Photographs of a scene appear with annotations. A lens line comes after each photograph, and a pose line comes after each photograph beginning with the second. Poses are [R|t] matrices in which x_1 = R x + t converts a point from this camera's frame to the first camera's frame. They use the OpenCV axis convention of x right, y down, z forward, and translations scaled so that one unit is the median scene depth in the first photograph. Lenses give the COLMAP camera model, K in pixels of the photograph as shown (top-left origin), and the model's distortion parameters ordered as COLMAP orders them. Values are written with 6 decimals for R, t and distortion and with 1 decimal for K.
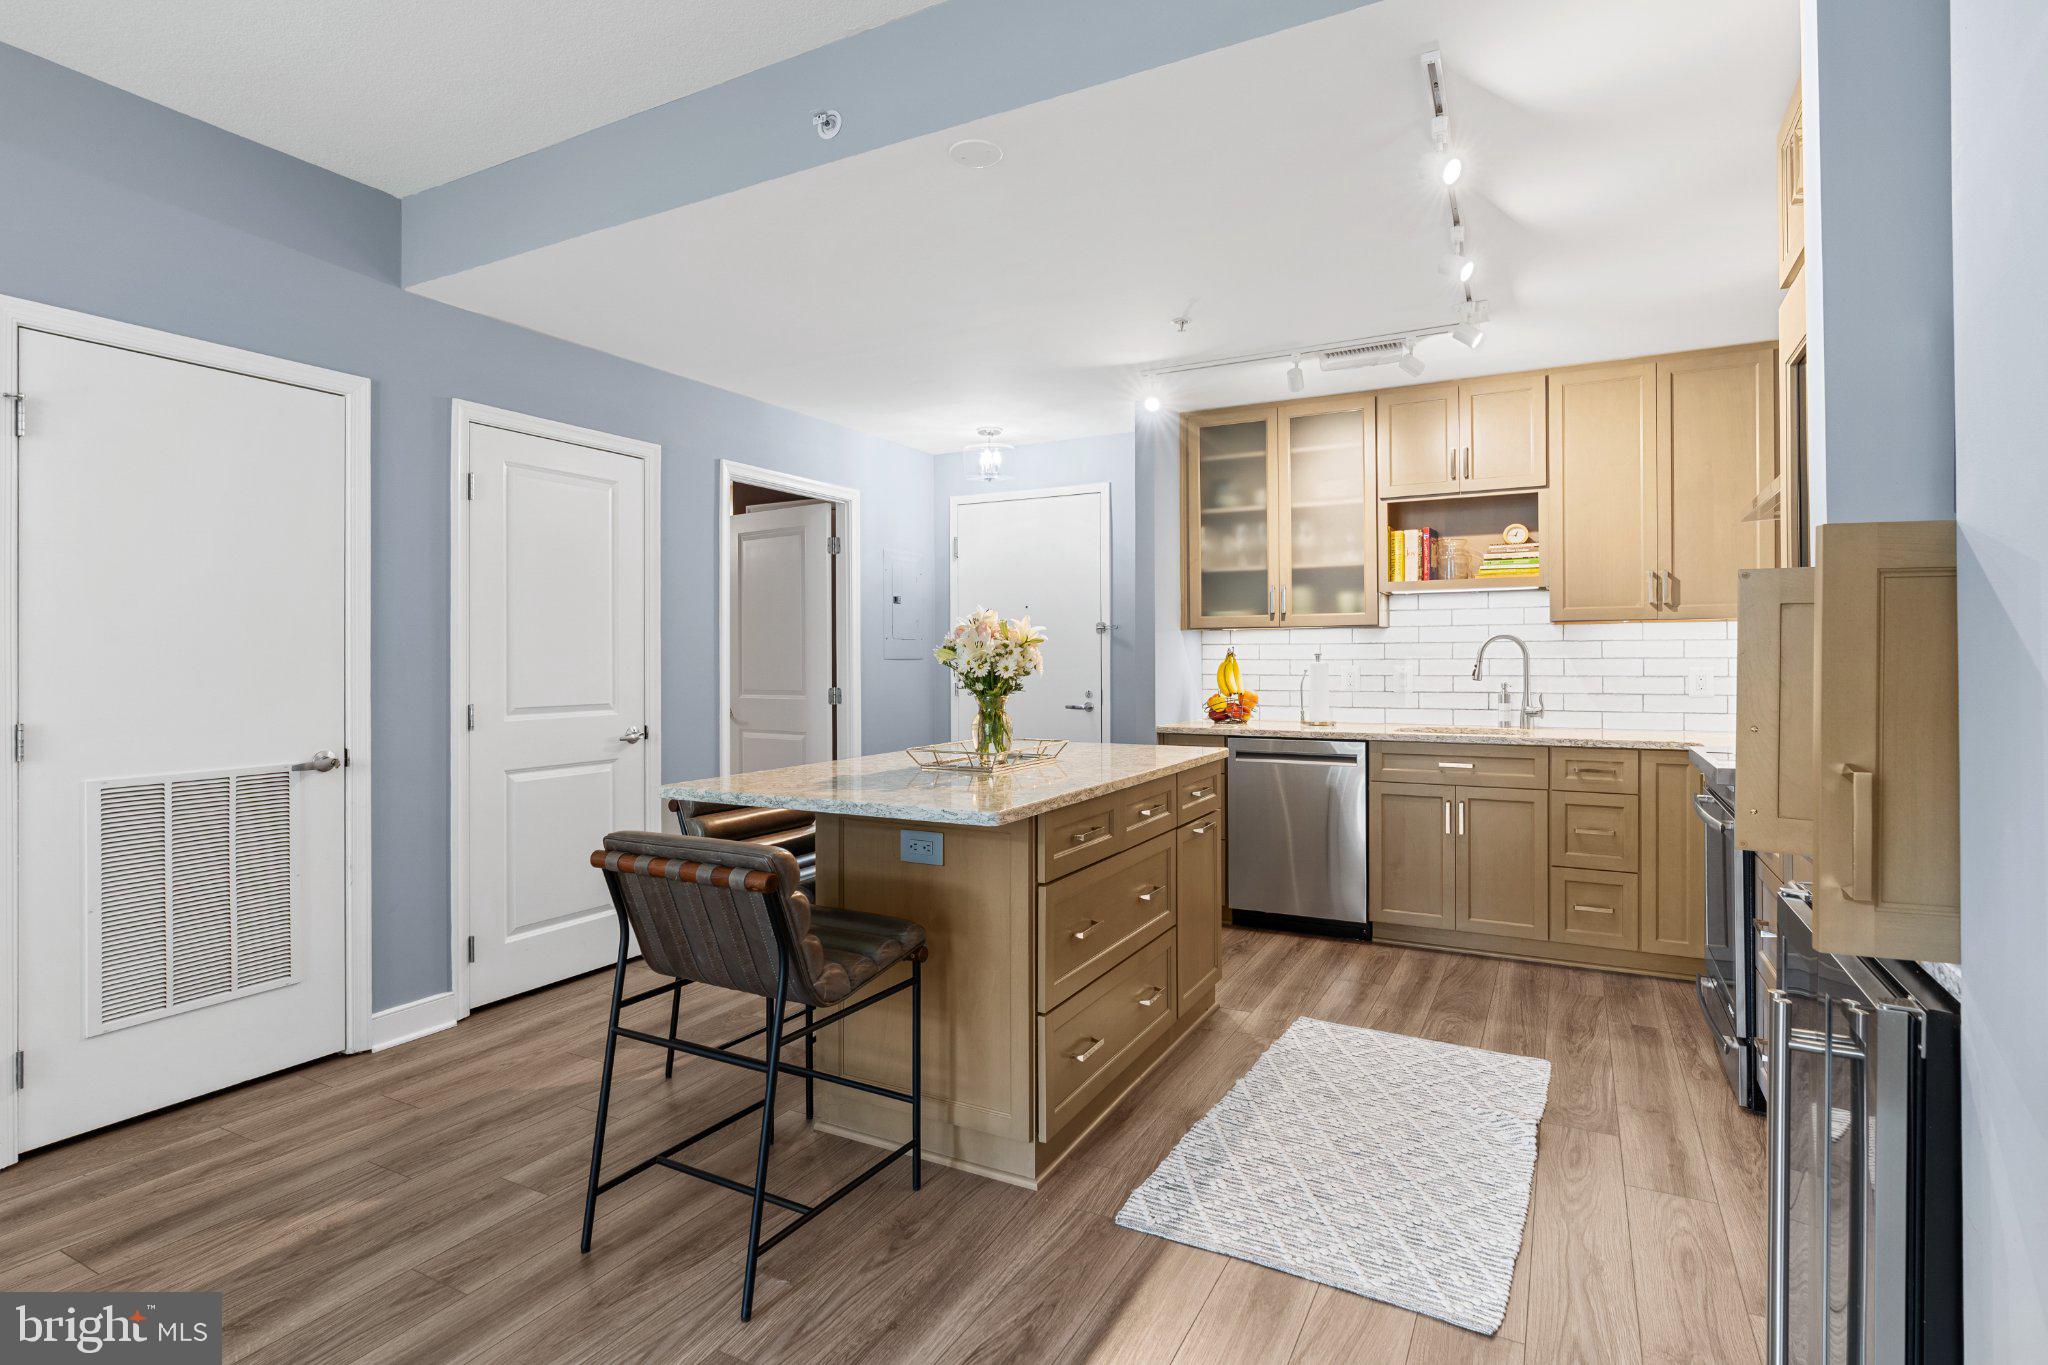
lens RADIAL K [[1028.2, 0, 1021.9], [0, 1028.2, 656.0], [0, 0, 1]] dist [-0.010318, 0.005896]
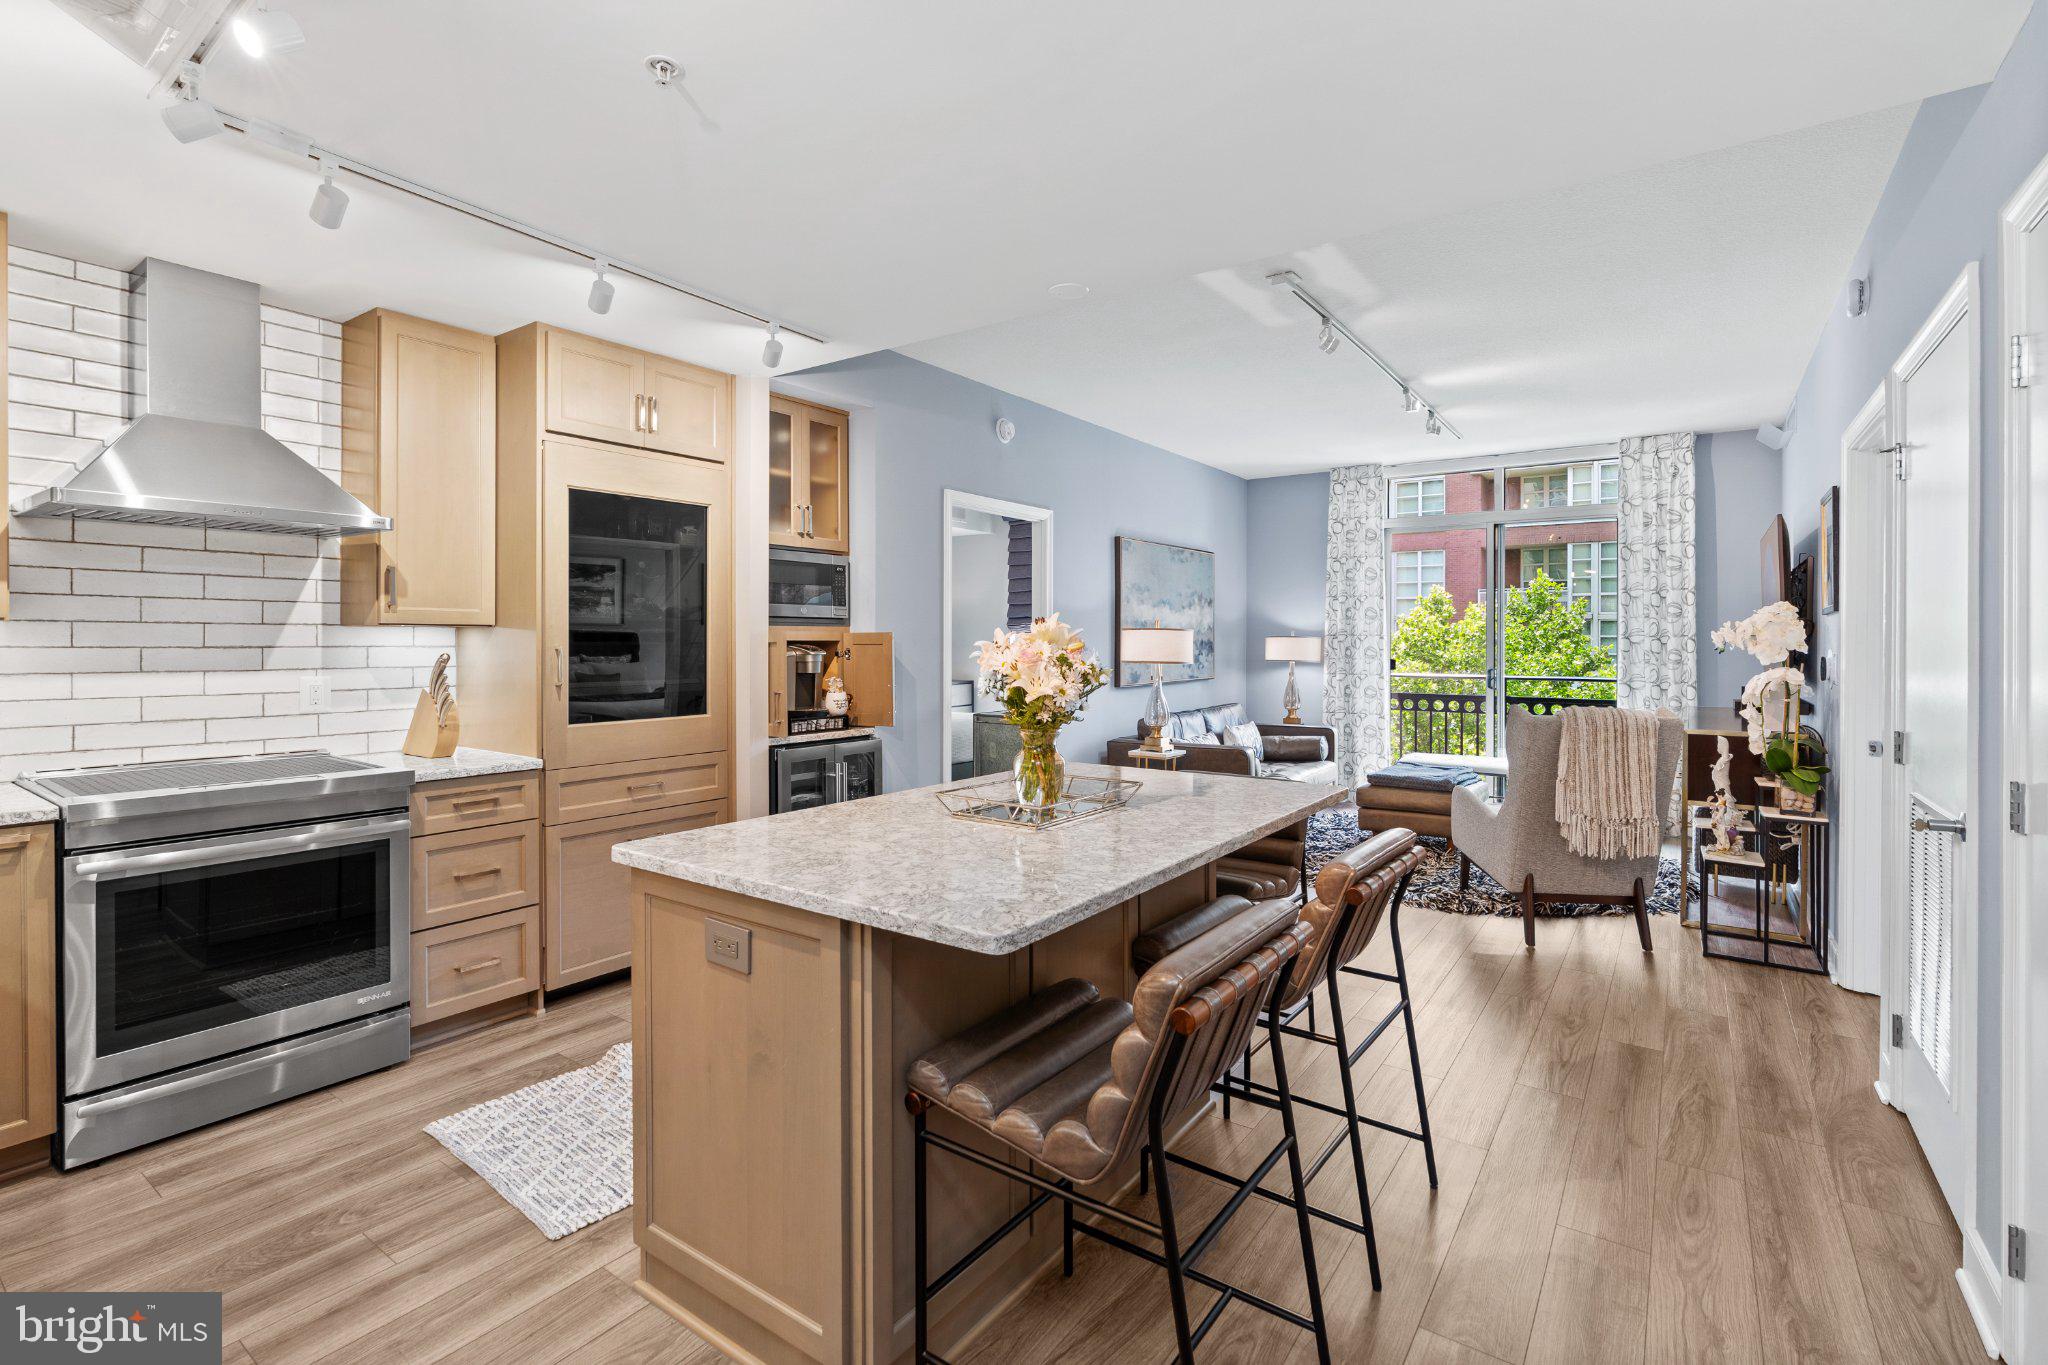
lens RADIAL K [[936.7, 0, 1026.6], [0, 936.7, 648.0], [0, 0, 1]] dist [-0.013090, 0.004956]
pose [[-0.992885, 0.000818, 0.119077, -0.075146], [0.001306, 0.999991, 0.004025, -0.018654], [-0.119073, 0.004152, -0.992877, 1.242787]]
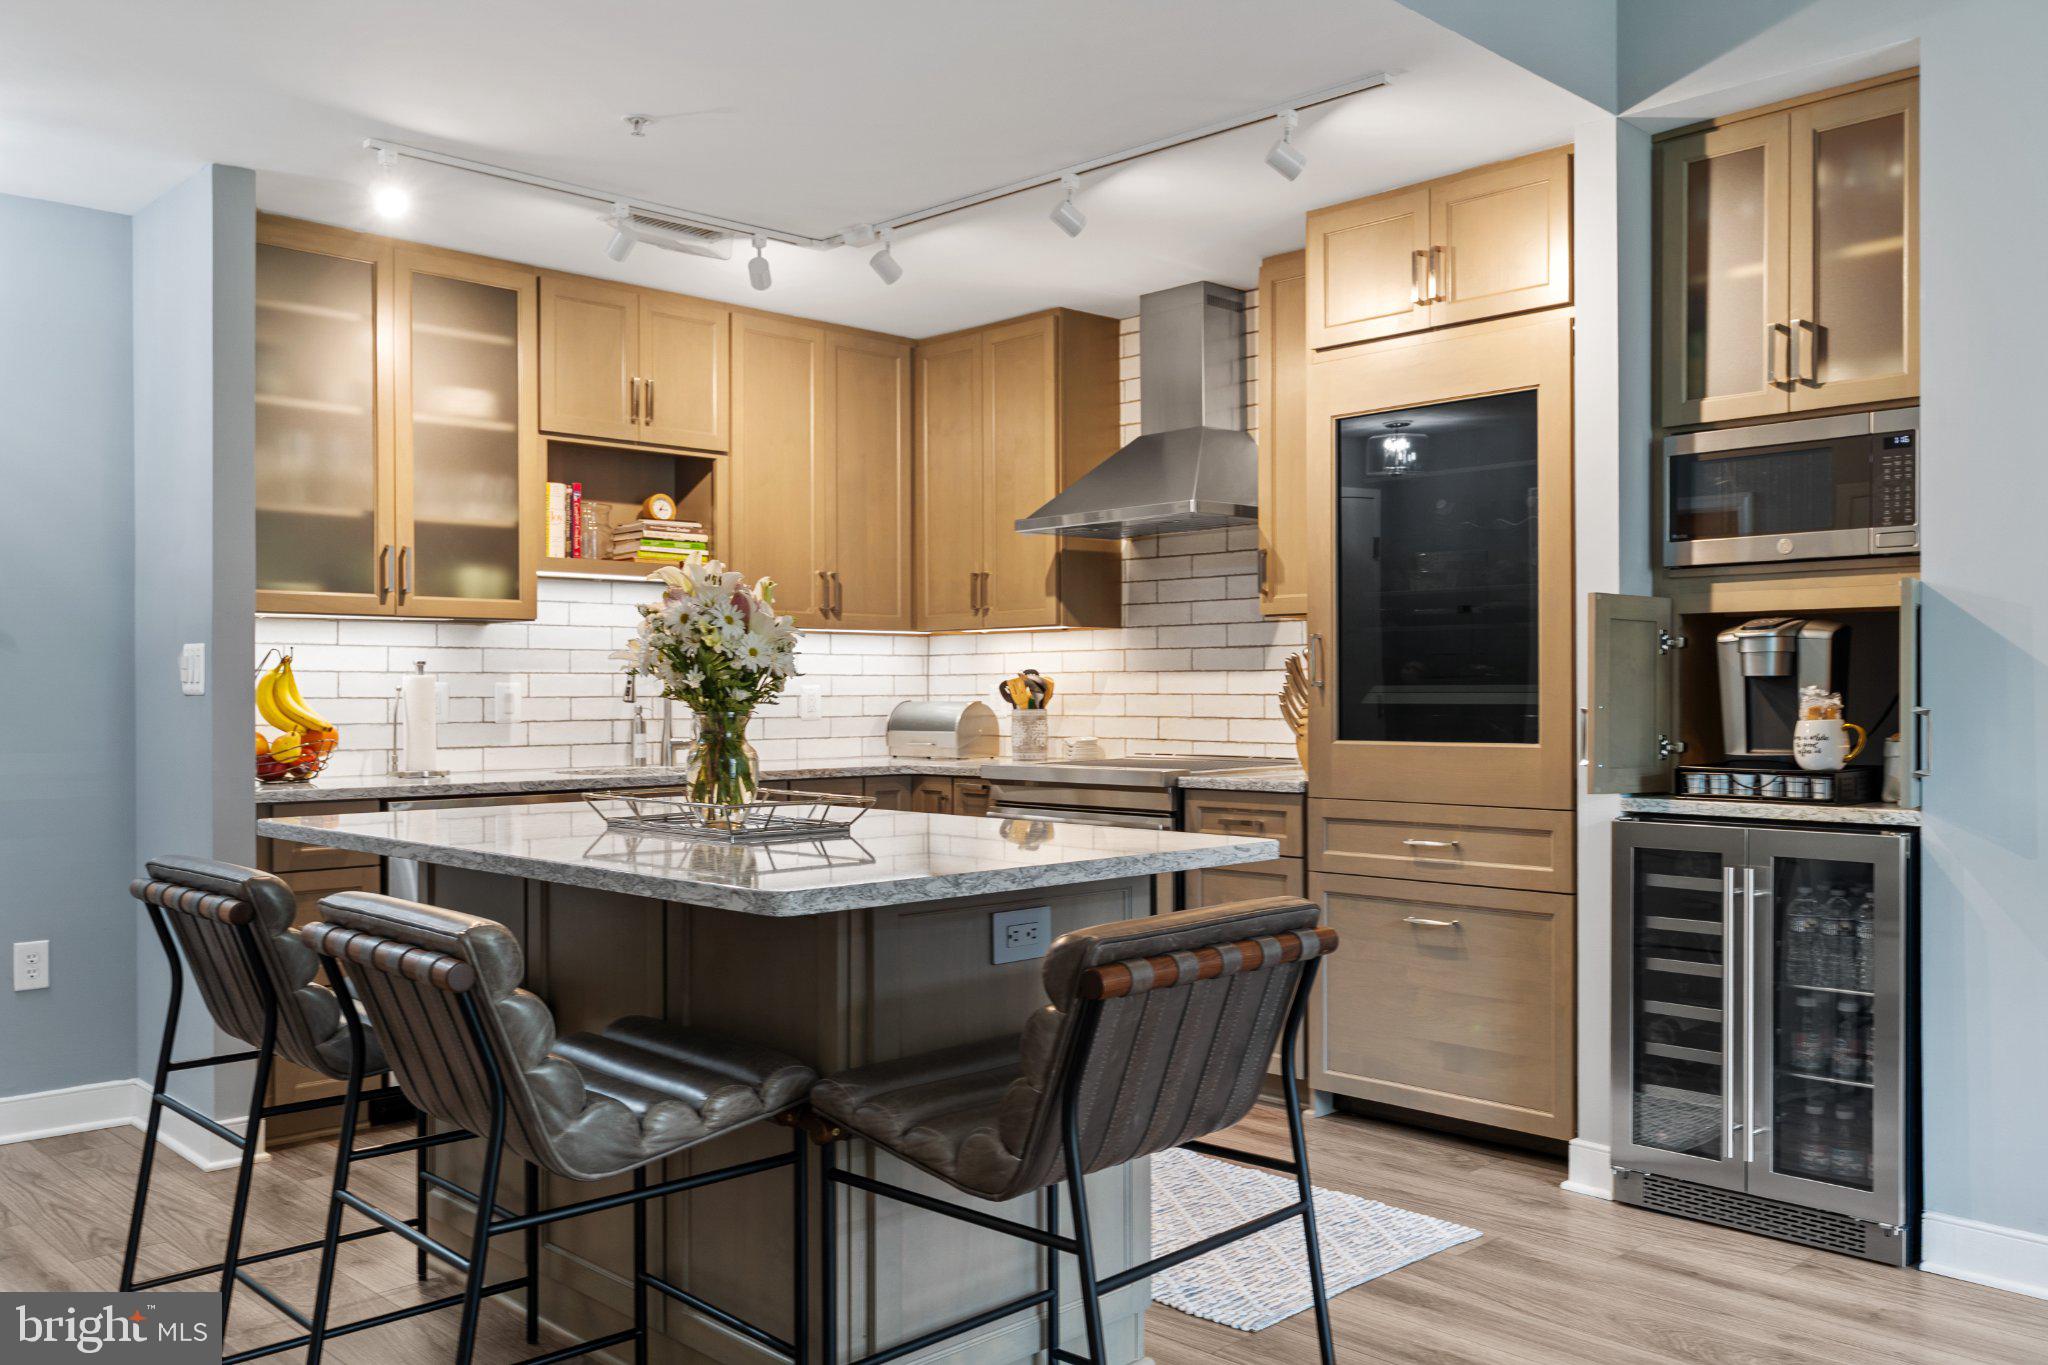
lens RADIAL K [[1657.0, 0, 1028.5], [0, 1657.0, 700.6], [0, 0, 1]] dist [0.001507, 0.003624]
pose [[0.294622, -0.000391, 0.955614, -0.629539], [-0.000908, 0.999999, 0.000689, 0.022639], [-0.955614, -0.001071, 0.294621, 0.402741]]
